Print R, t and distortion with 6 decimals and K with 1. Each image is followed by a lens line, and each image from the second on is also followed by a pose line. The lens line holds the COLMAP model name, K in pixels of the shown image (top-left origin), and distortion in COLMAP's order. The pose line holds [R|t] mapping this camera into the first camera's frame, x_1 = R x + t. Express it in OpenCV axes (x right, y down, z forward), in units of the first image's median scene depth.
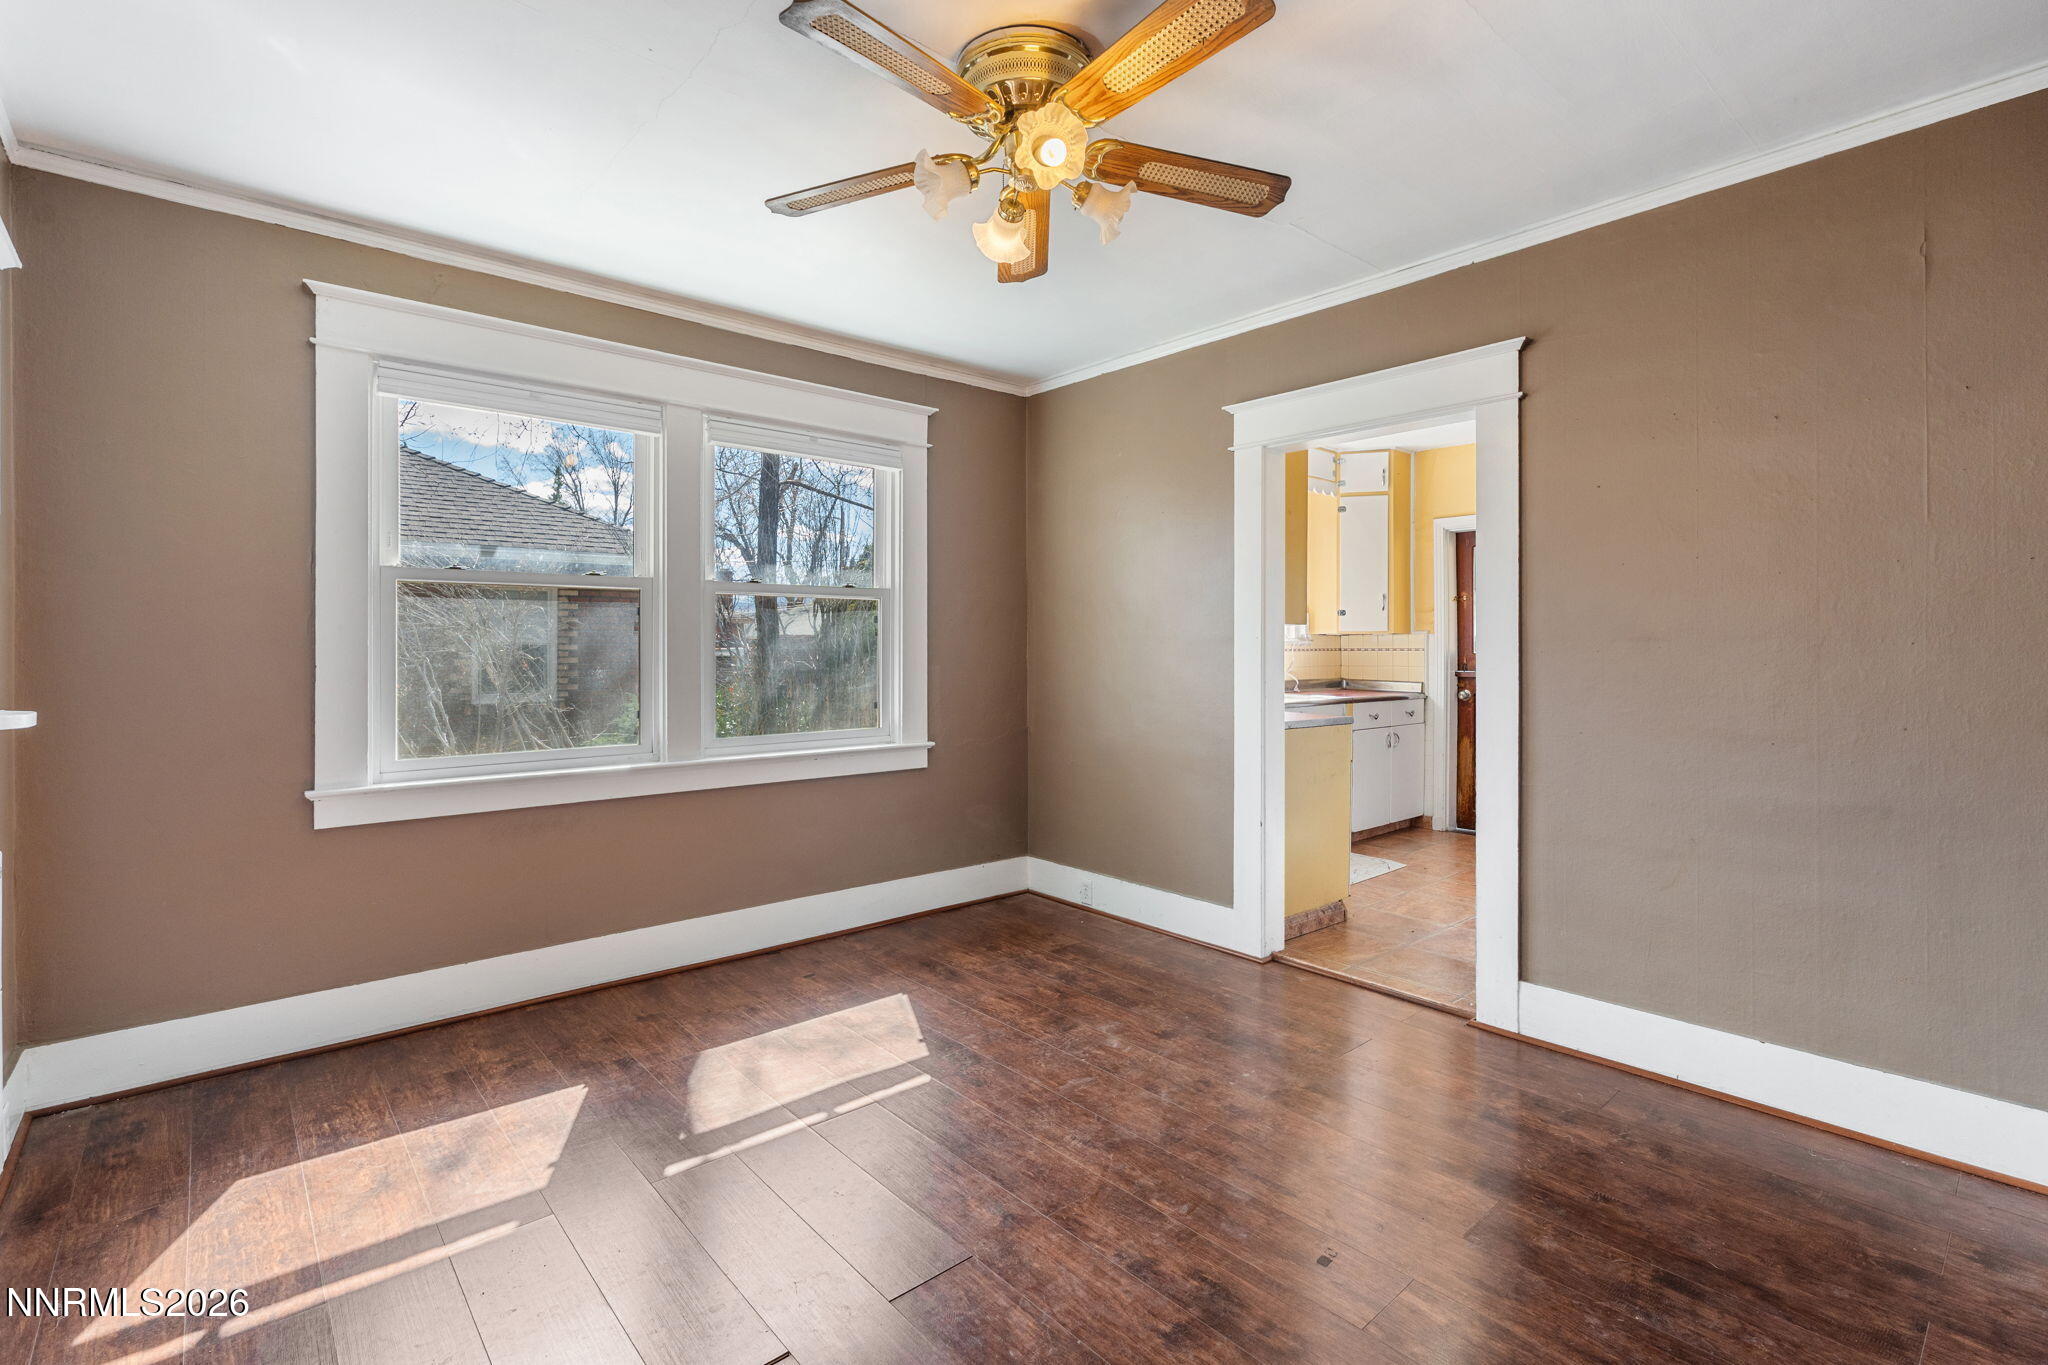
lens RADIAL K [[922.5, 0, 1040.9], [0, 922.5, 647.5], [0, 0, 1]] dist [-0.003716, 0.001770]
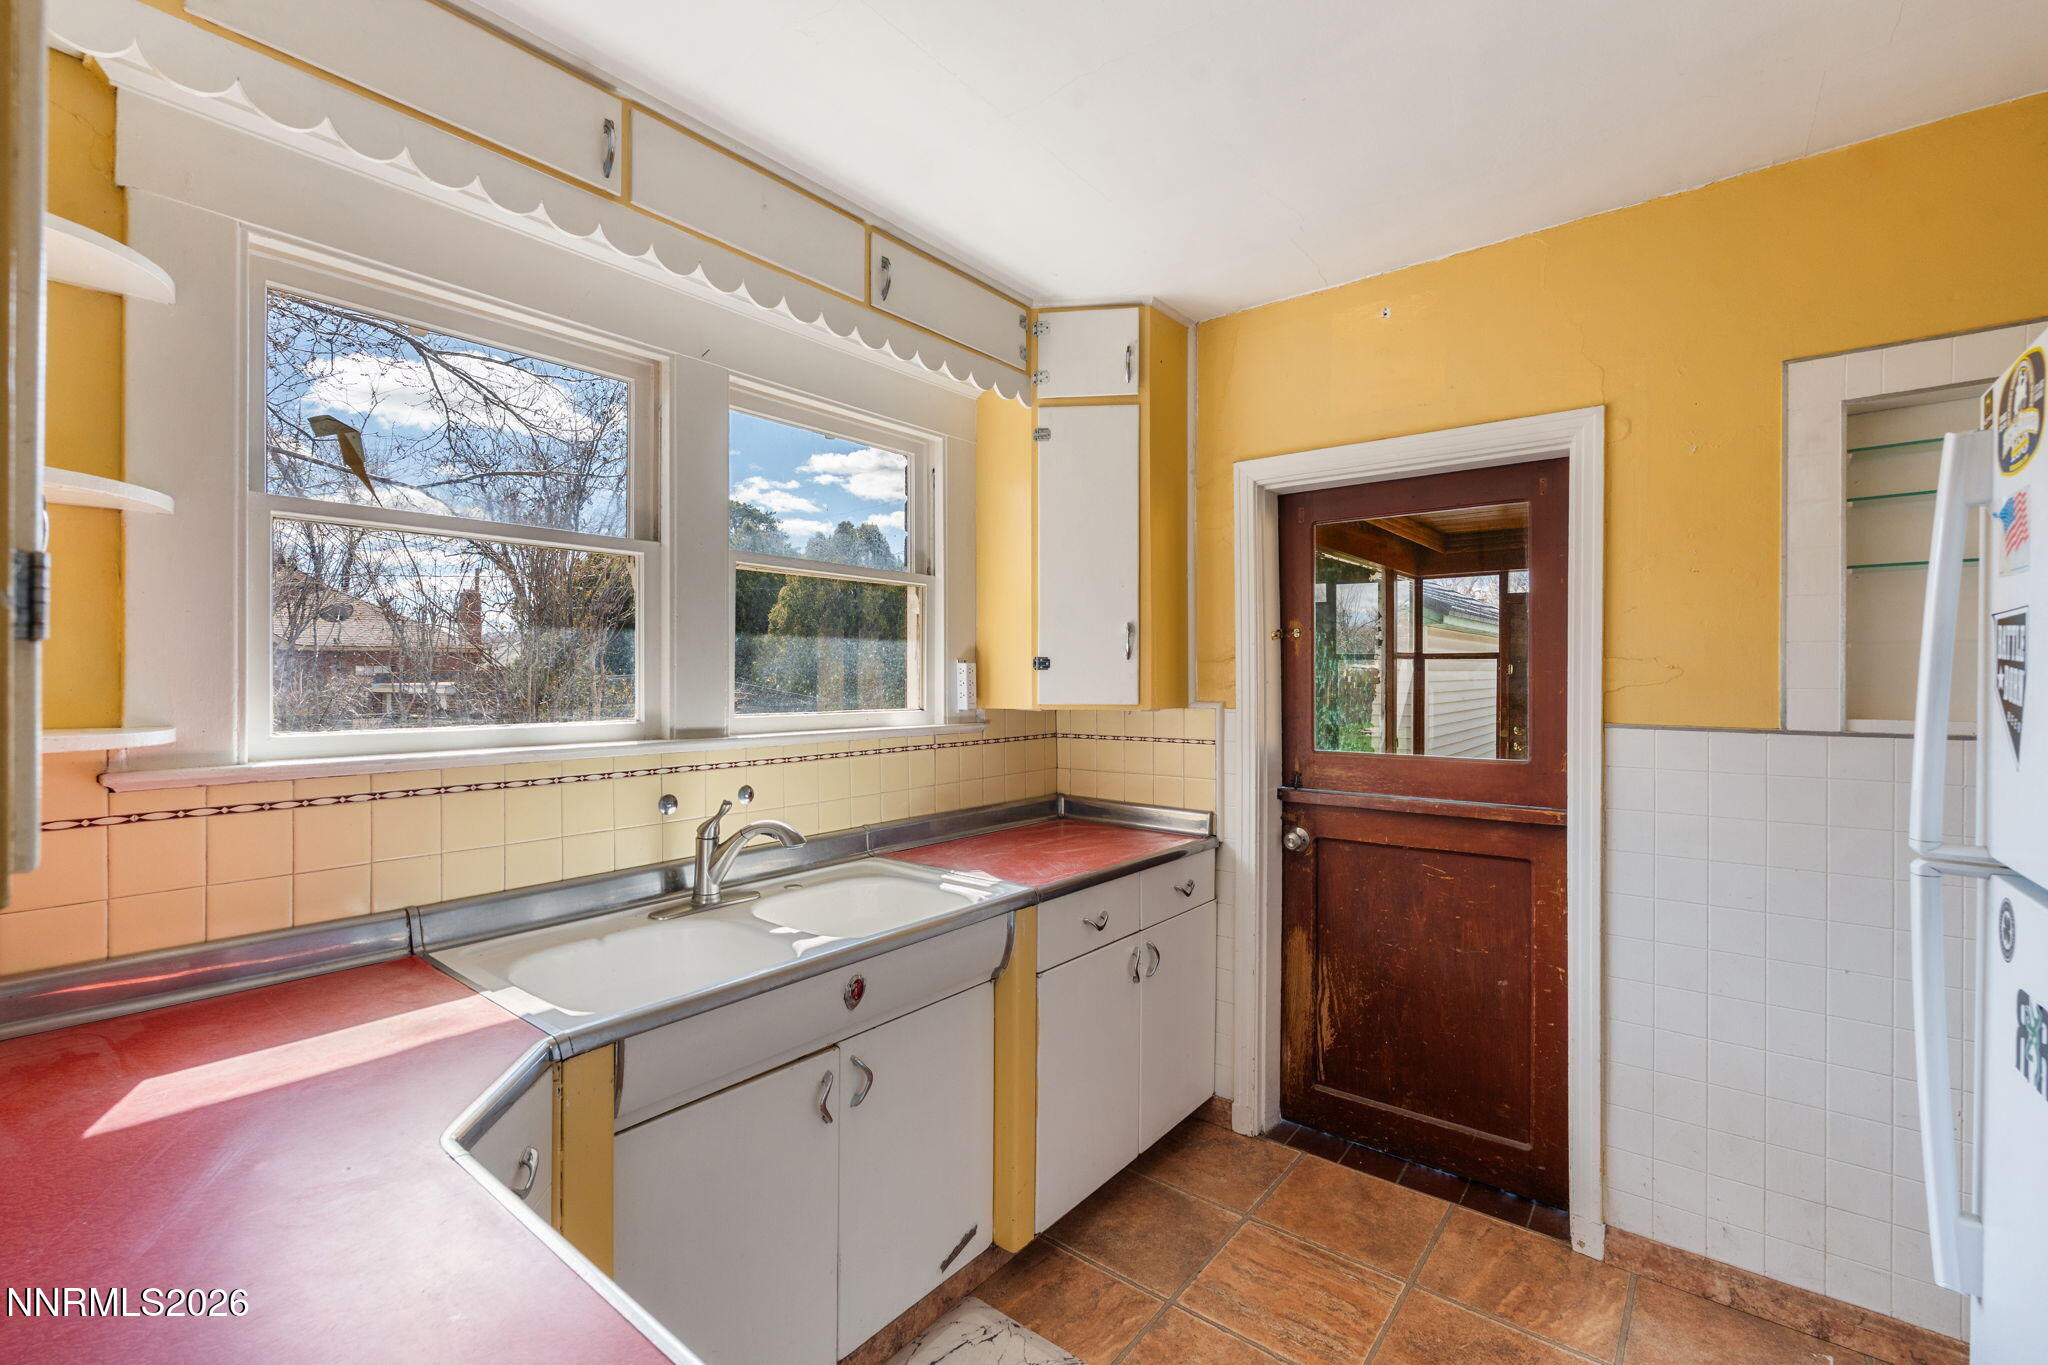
lens RADIAL K [[895.8, 0, 1015.6], [0, 895.8, 668.8], [0, 0, 1]] dist [-0.003391, 0.001713]
pose [[0.985733, 0.001710, 0.168306, 0.400133], [-0.000622, 0.999979, -0.006514, -0.054306], [-0.168314, 0.006316, 0.985713, 0.950344]]
